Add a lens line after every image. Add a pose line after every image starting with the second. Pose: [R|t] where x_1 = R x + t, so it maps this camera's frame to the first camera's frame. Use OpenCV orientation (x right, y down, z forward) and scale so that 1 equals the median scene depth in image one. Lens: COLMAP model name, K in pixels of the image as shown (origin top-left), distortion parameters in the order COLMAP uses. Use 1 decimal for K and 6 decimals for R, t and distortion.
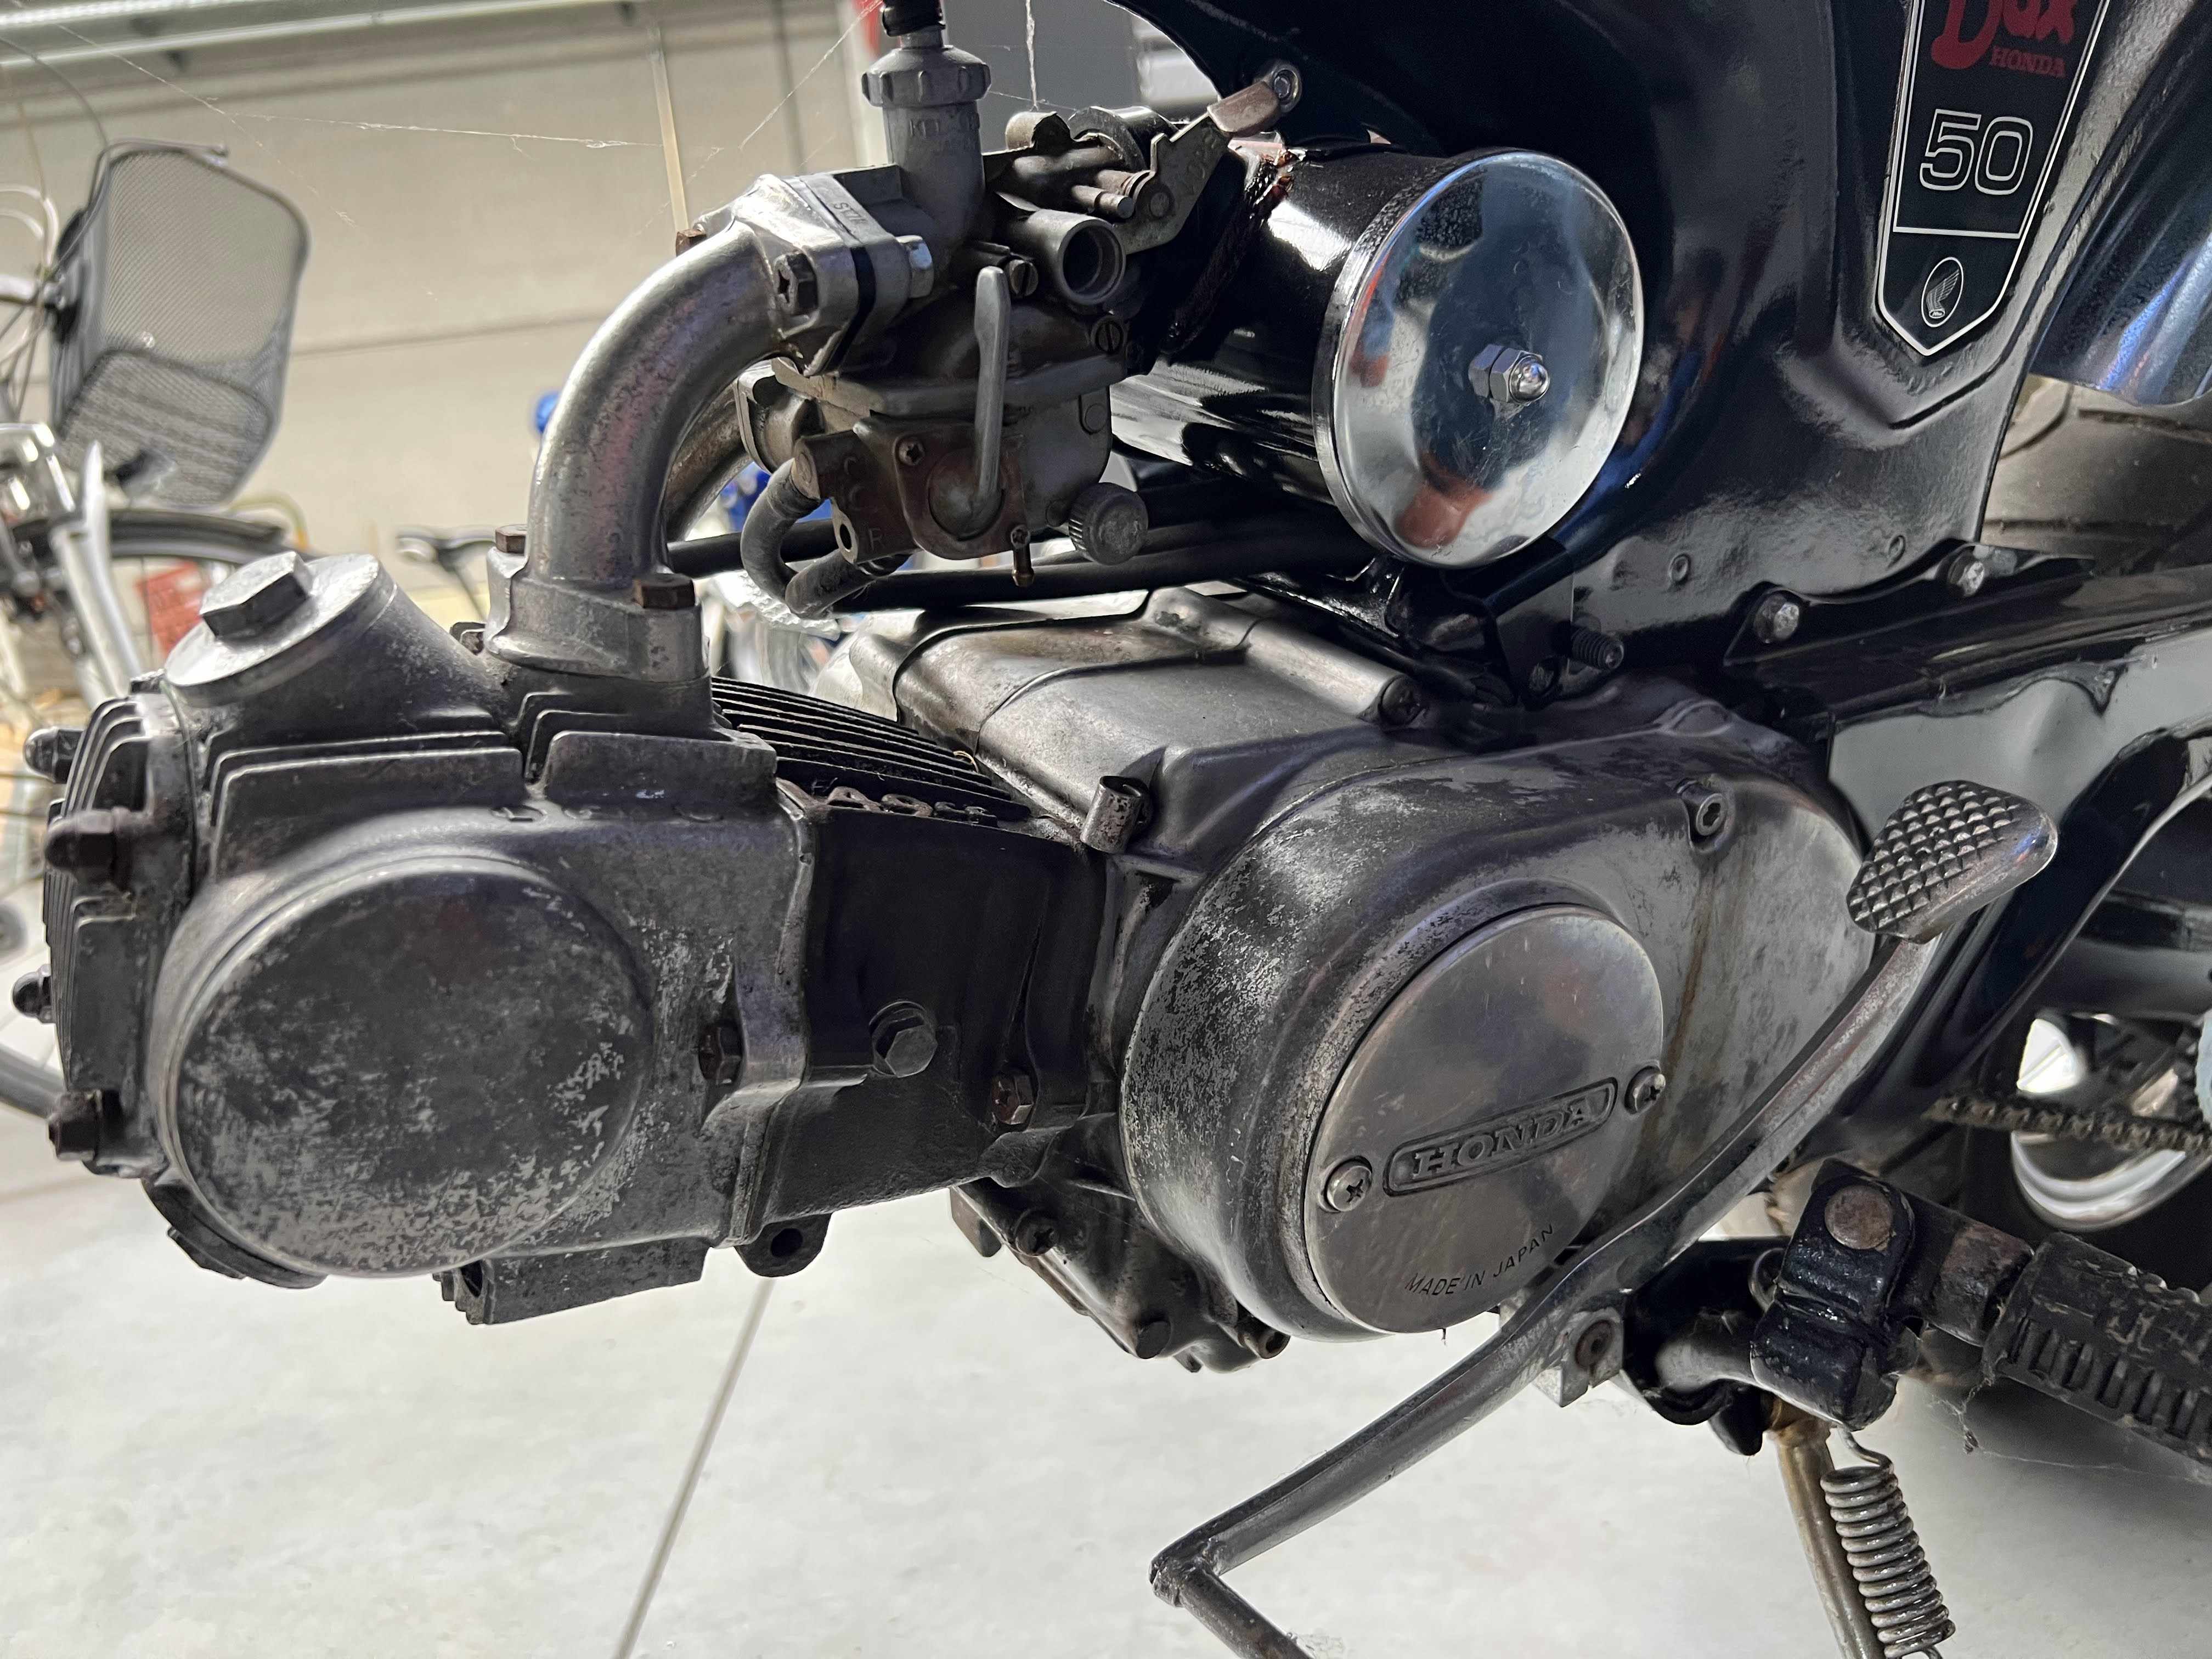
lens RADIAL K [[1715.0, 0, 1106.0], [0, 1715.0, 829.5], [0, 0, 1]] dist [0.067887, -0.095082]
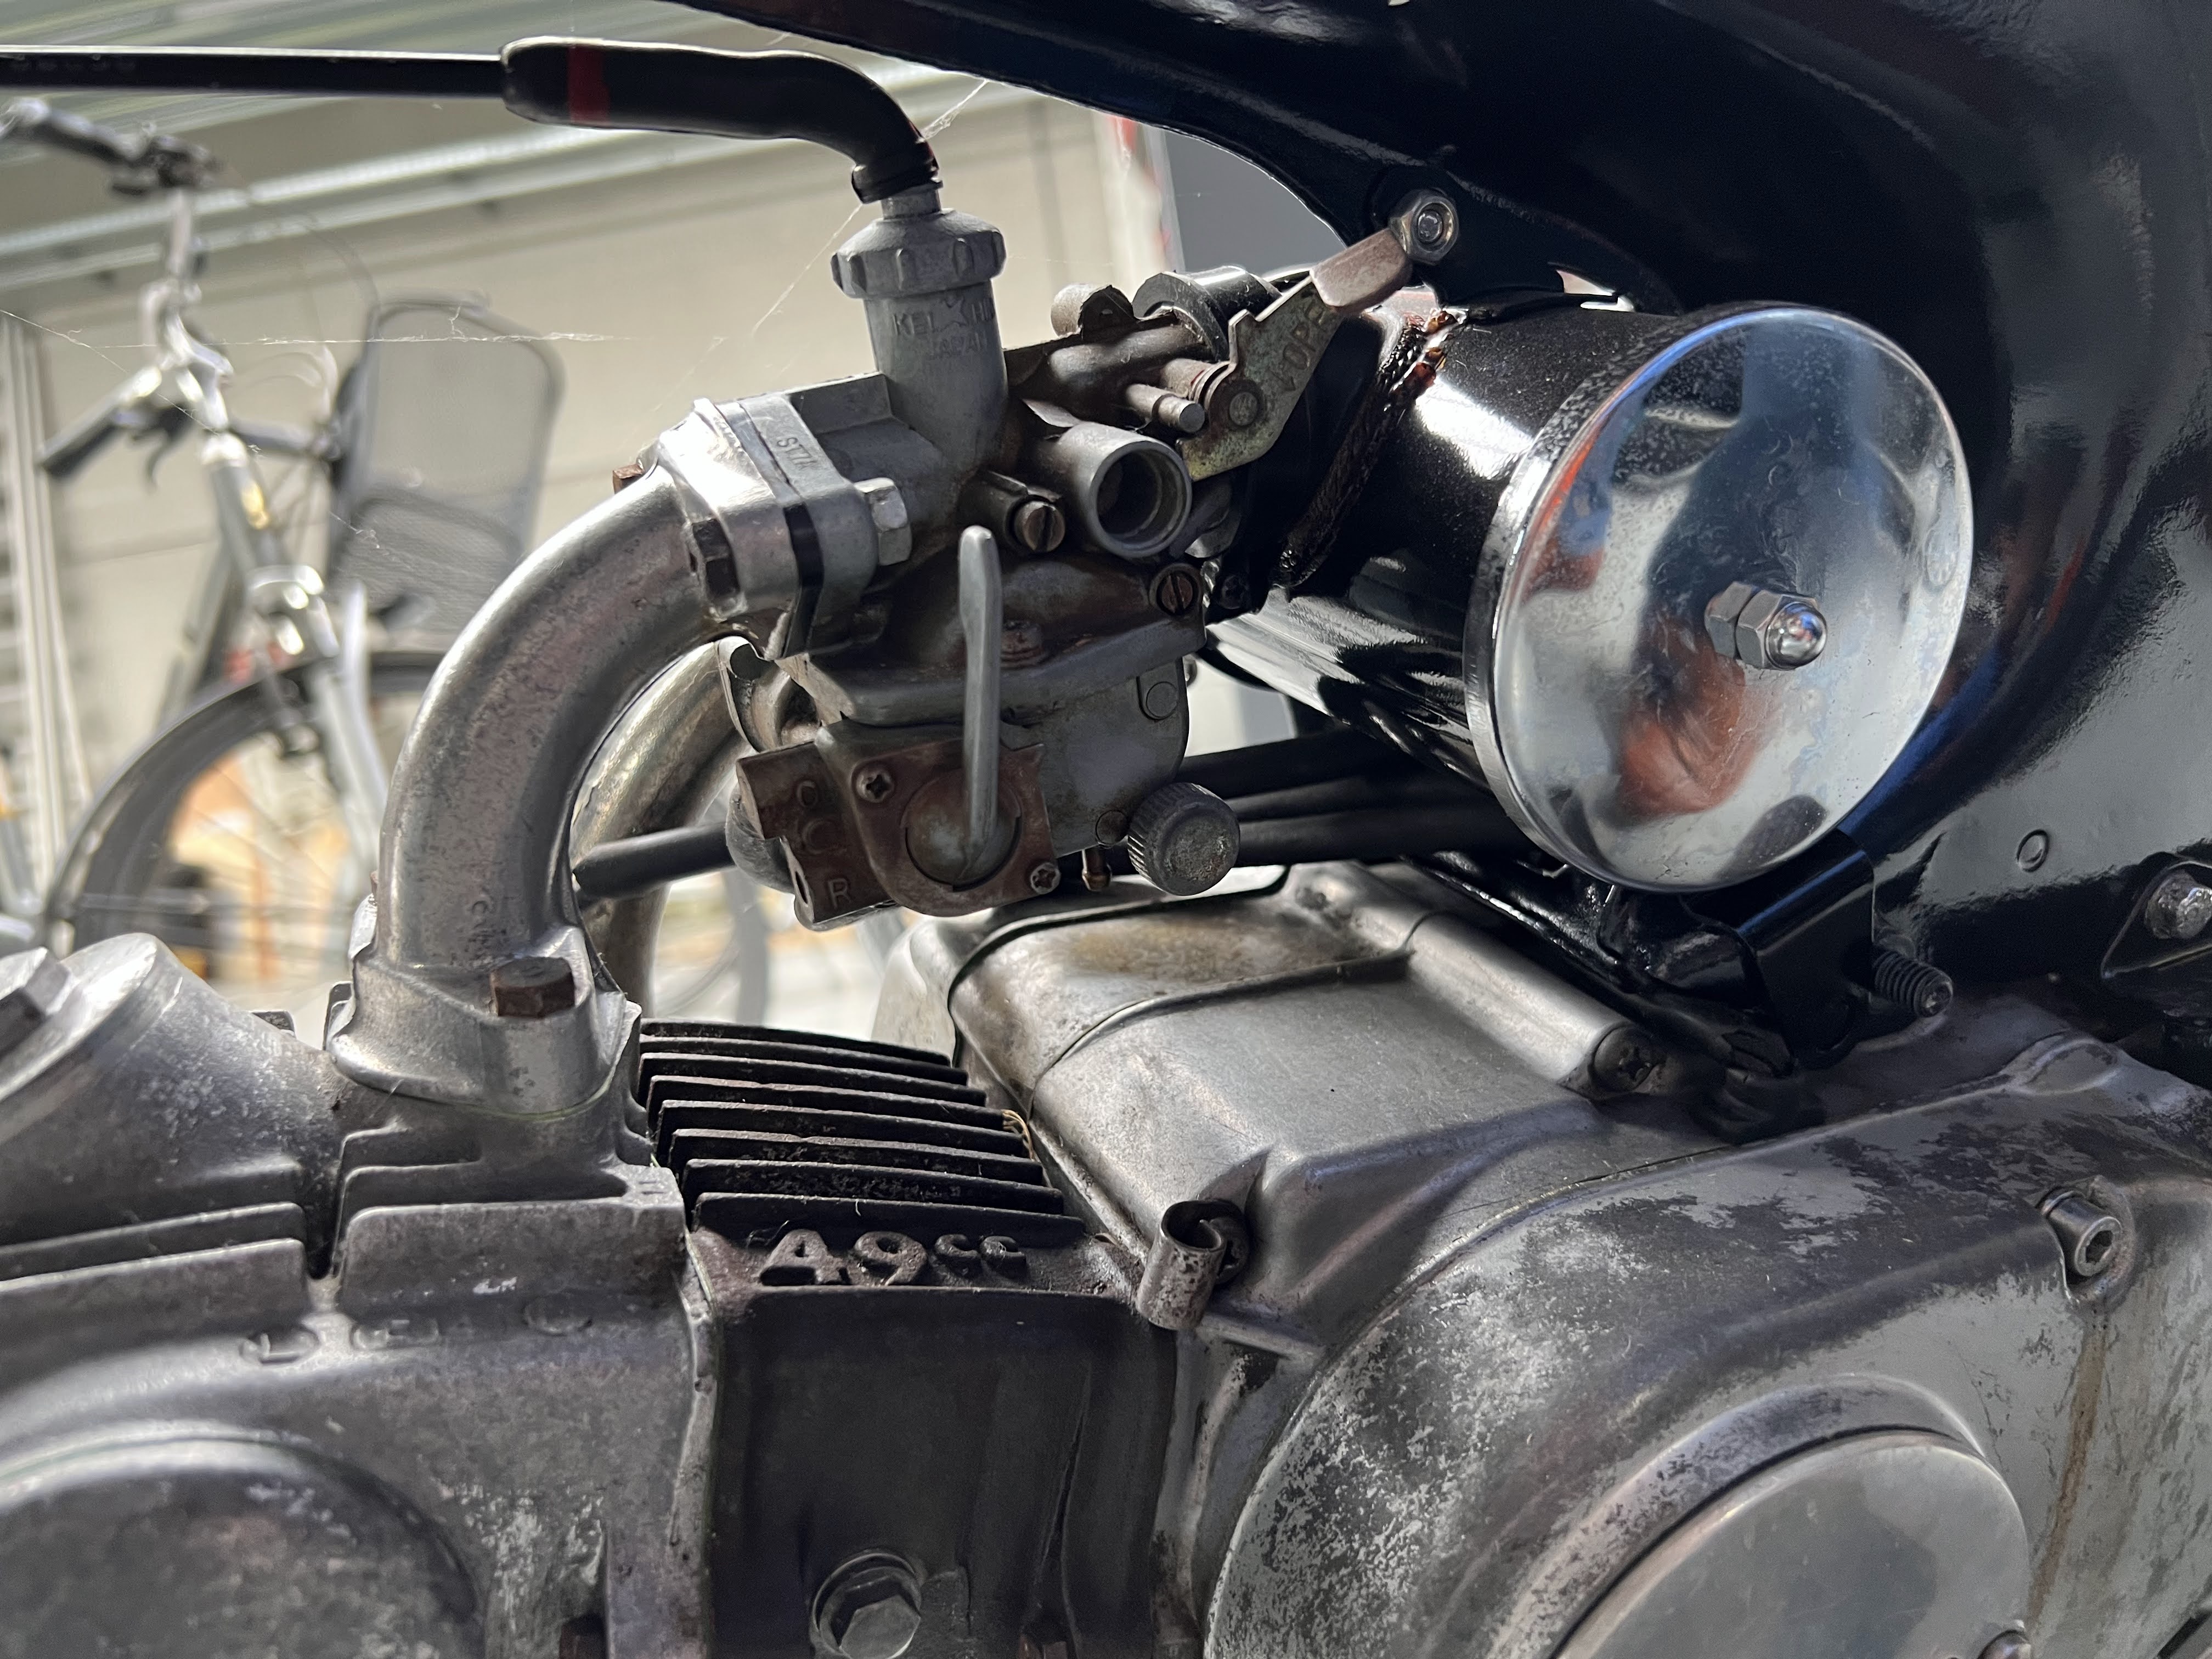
lens RADIAL K [[1696.5, 0, 1106.0], [0, 1696.5, 829.5], [0, 0, 1]] dist [0.108699, -0.198980]
pose [[0.987232, -0.008345, -0.159069, 0.086097], [0.001723, 0.999128, -0.041722, -0.159420], [0.159279, 0.040915, 0.986385, 0.304144]]
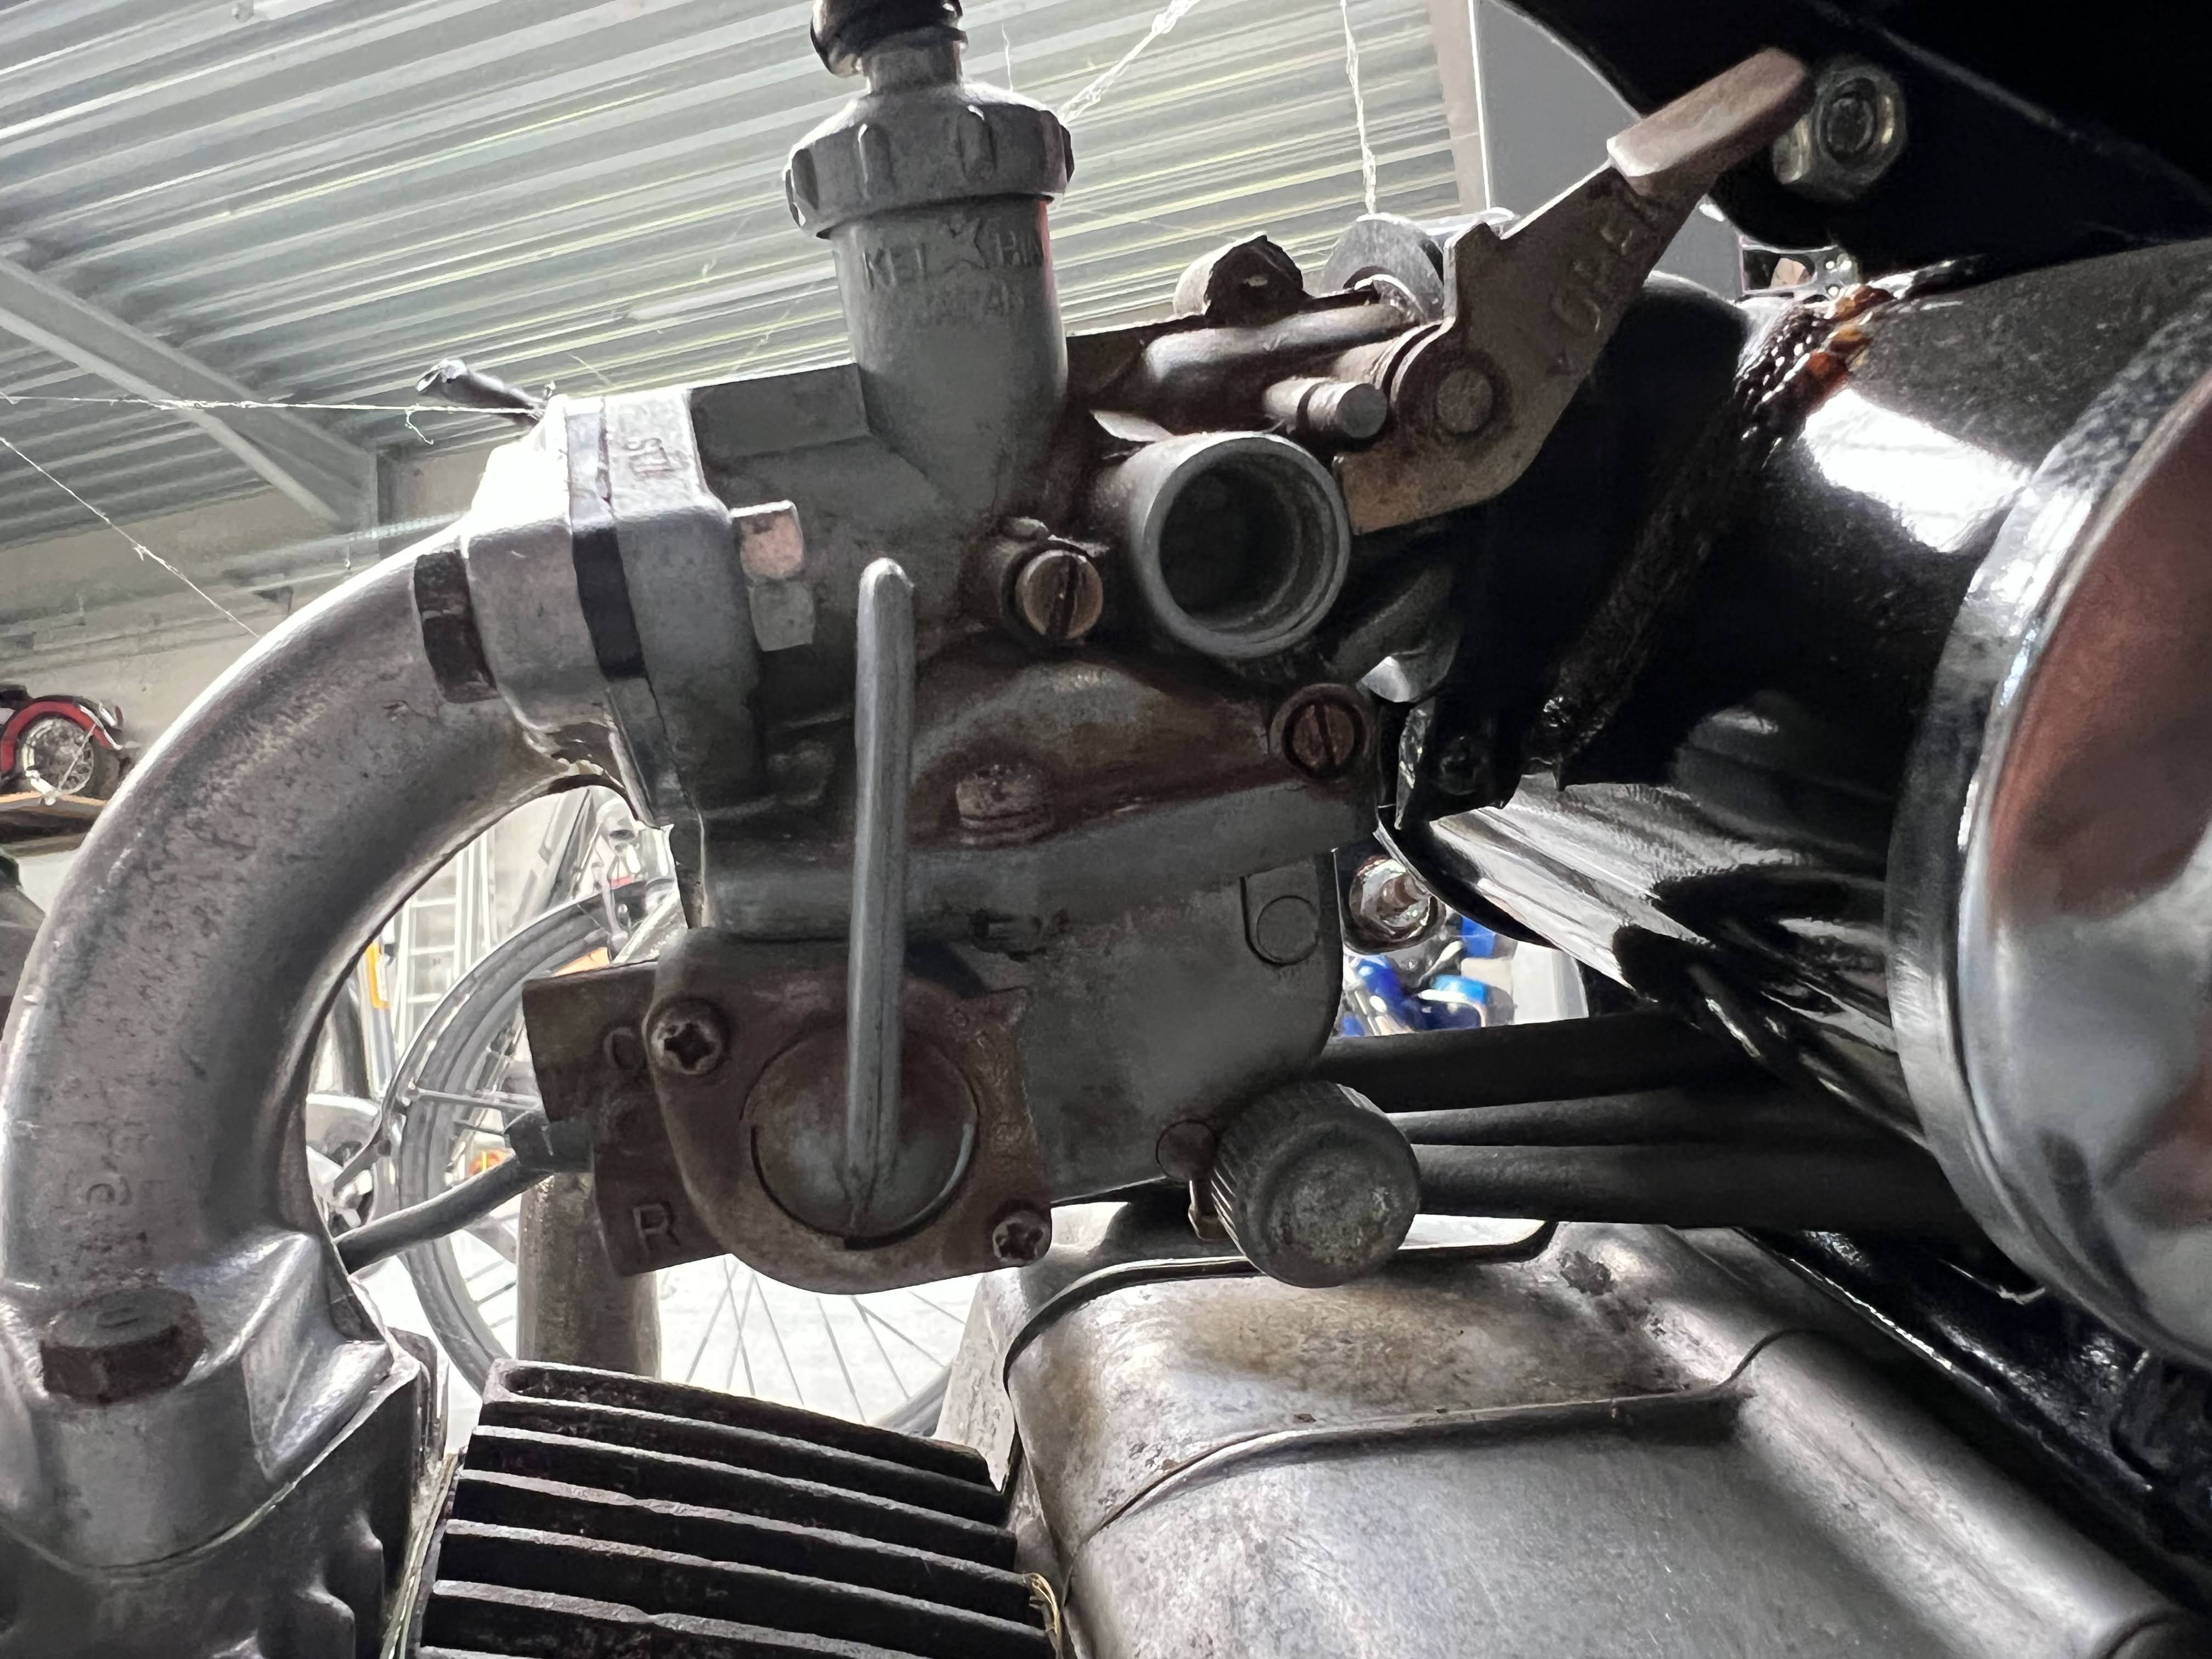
lens RADIAL K [[1672.2, 0, 1040.4], [0, 1672.2, 971.8], [0, 0, 1]] dist [-0.004597, 0.004610]
pose [[0.922344, 0.047159, -0.383482, 0.092770], [-0.092589, 0.990581, -0.100875, -0.190401], [0.375113, 0.128547, 0.918023, 0.642372]]
